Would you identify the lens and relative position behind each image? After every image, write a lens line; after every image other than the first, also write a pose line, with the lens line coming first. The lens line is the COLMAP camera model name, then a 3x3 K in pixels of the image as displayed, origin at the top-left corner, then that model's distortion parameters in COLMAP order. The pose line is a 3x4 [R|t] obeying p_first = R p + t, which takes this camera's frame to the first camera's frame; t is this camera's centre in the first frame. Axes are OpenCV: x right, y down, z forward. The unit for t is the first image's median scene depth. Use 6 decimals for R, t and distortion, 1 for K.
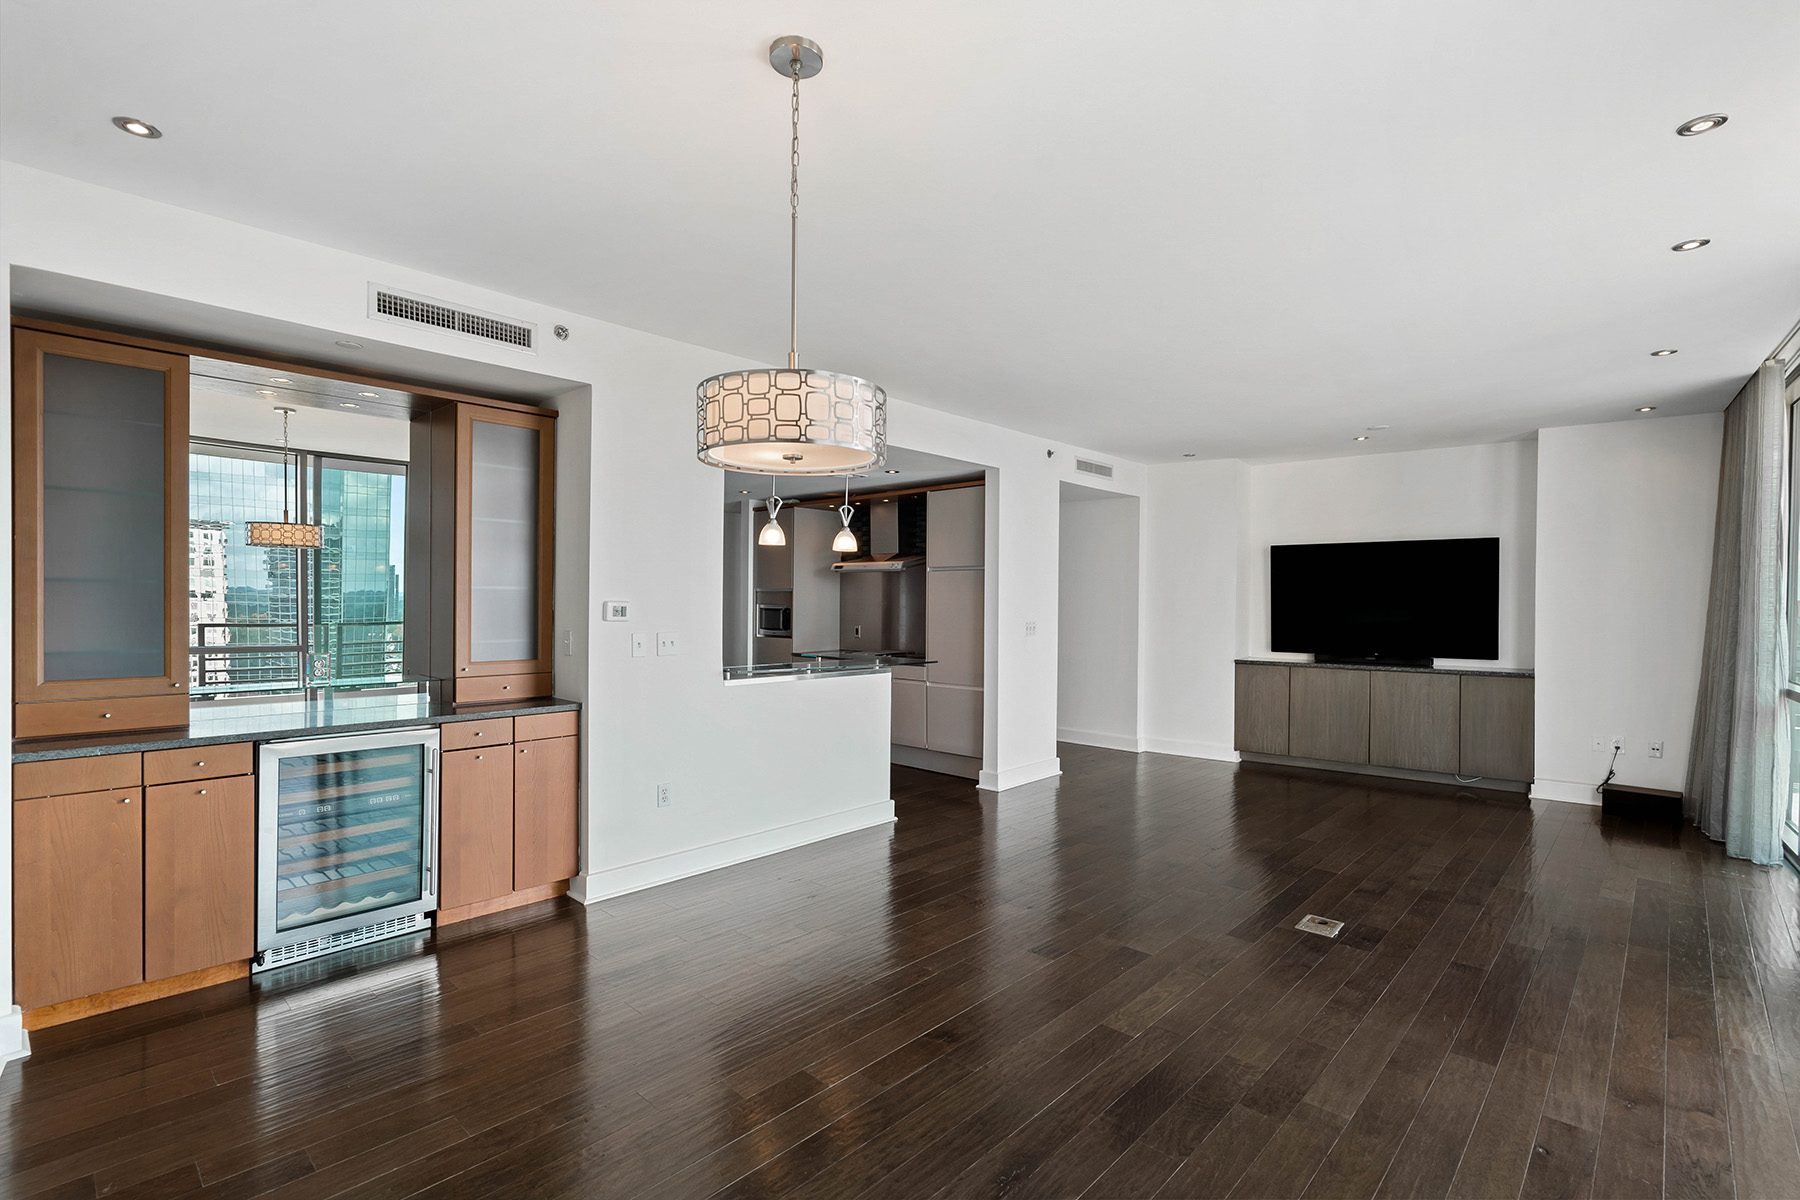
lens RADIAL K [[836.0, 0, 911.4], [0, 836.0, 604.2], [0, 0, 1]] dist [0.006630, 0.000682]
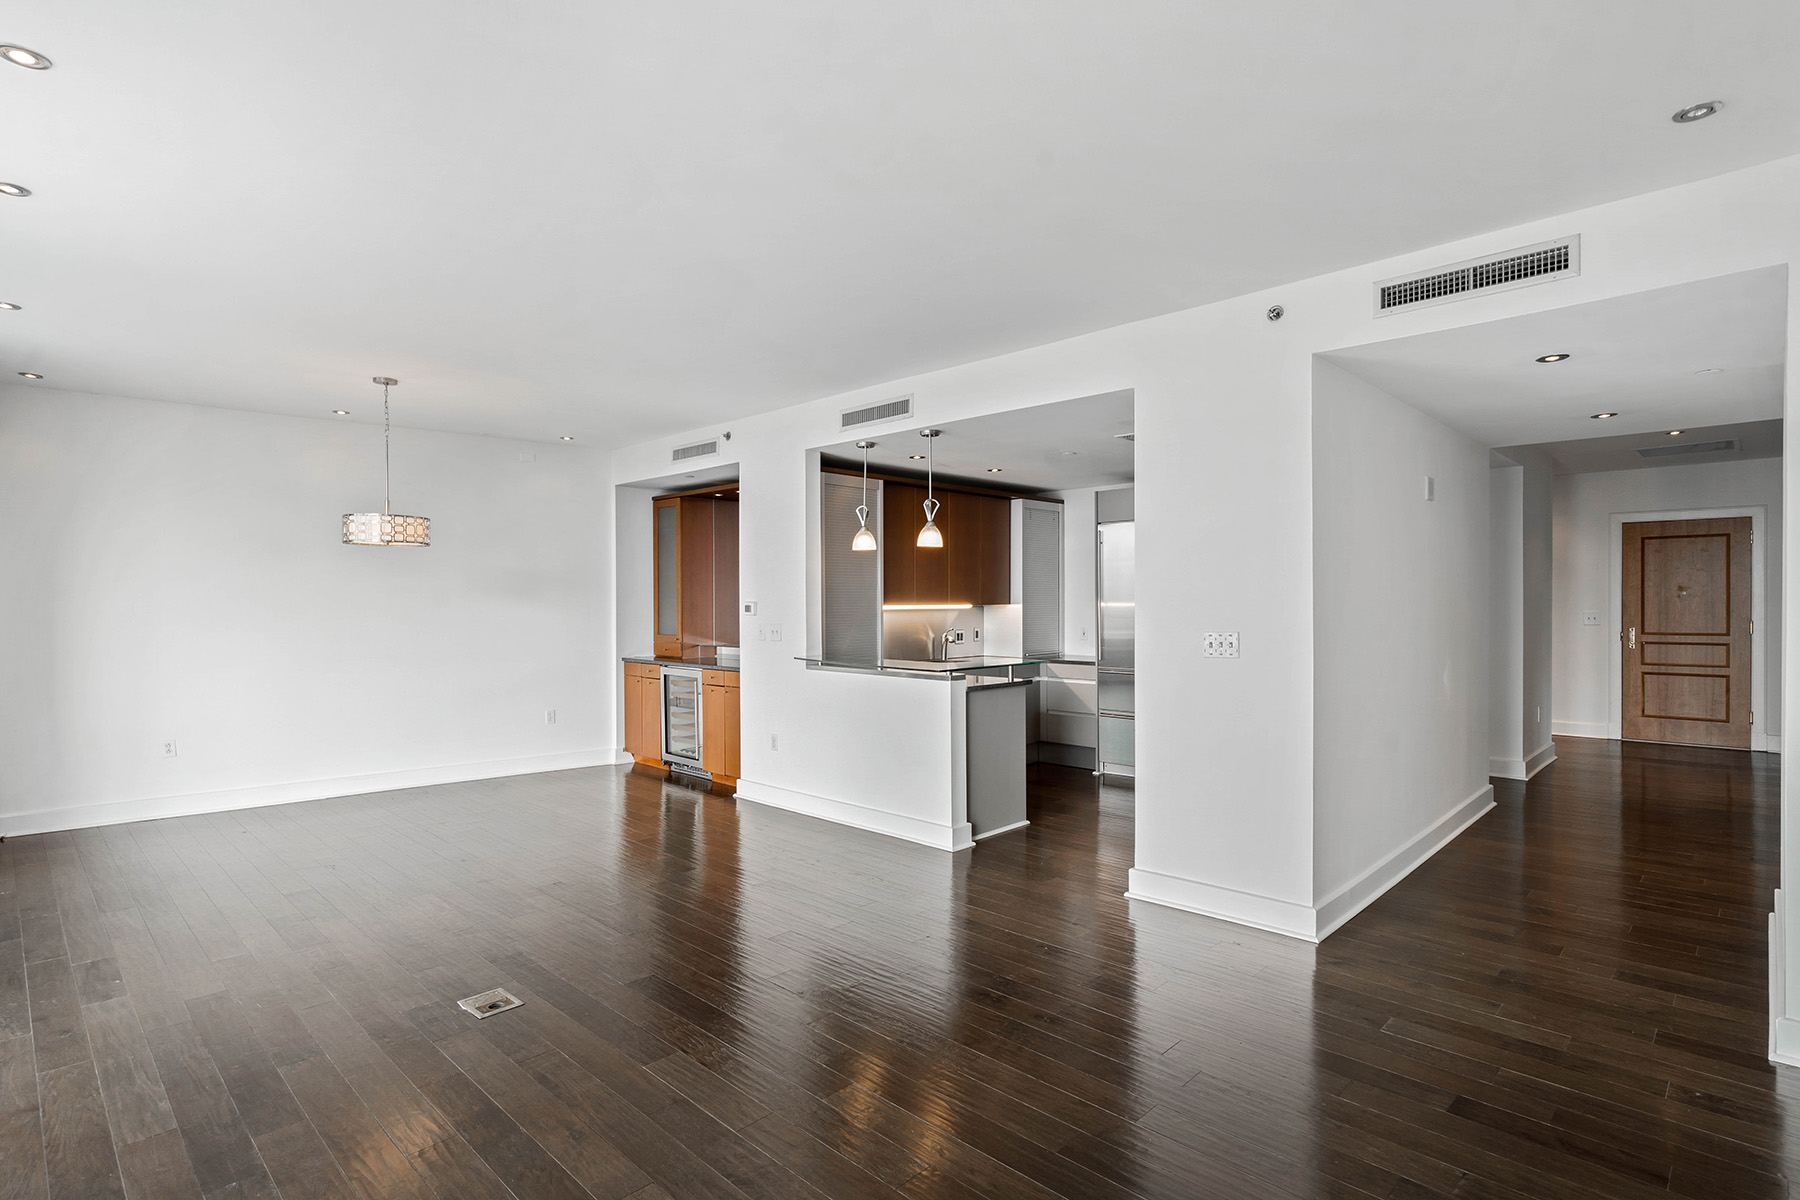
lens RADIAL K [[905.9, 0, 906.4], [0, 905.9, 605.9], [0, 0, 1]] dist [0.002748, -0.001800]
pose [[-0.036031, -0.003883, -0.999343, 0.811433], [-0.002331, 0.999990, -0.003802, 0.006062], [0.999348, 0.002193, -0.036039, 0.867642]]
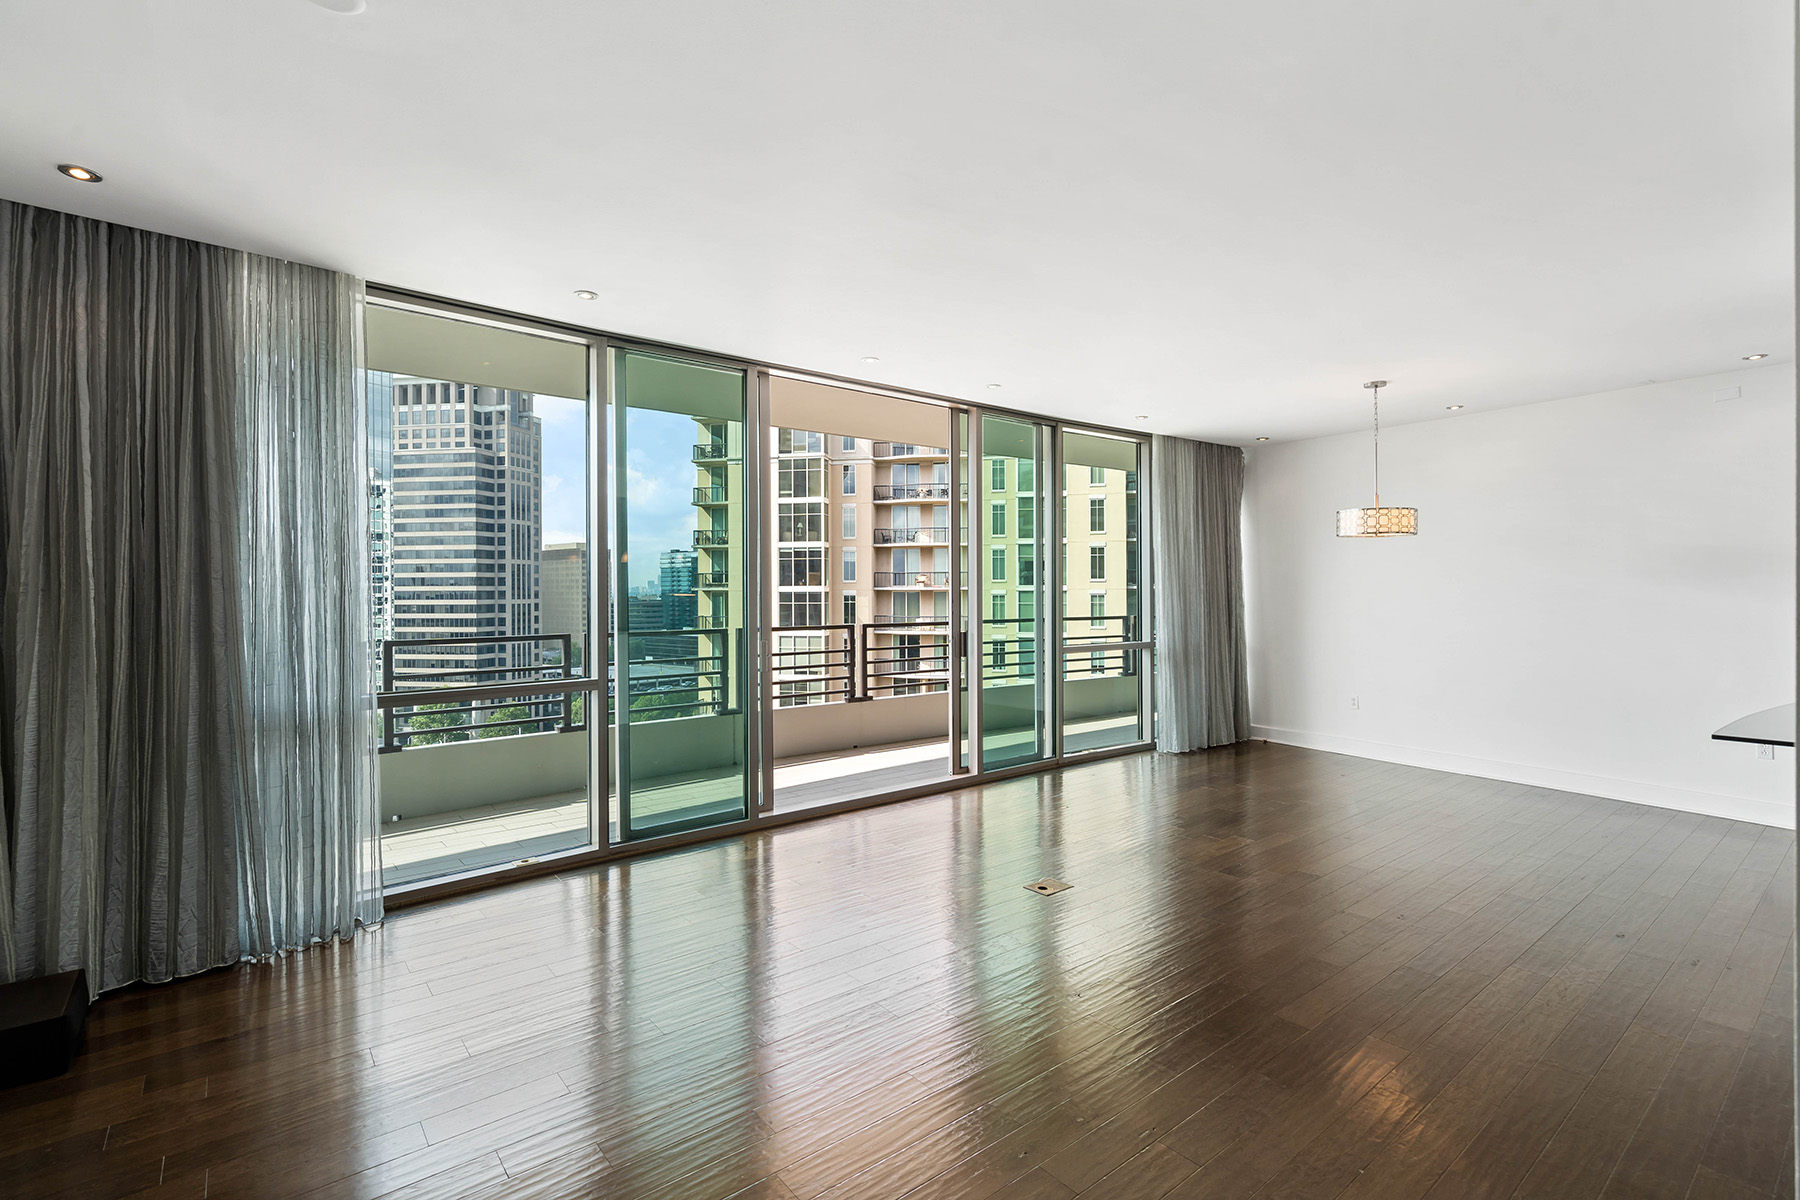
lens RADIAL K [[836.0, 0, 903.7], [0, 836.0, 589.8], [0, 0, 1]] dist [0.006630, 0.000682]
pose [[-0.984643, -0.001310, 0.174572, 0.287629], [0.000188, 0.999963, 0.008565, -0.005702], [-0.174577, 0.008466, -0.984607, 1.292470]]
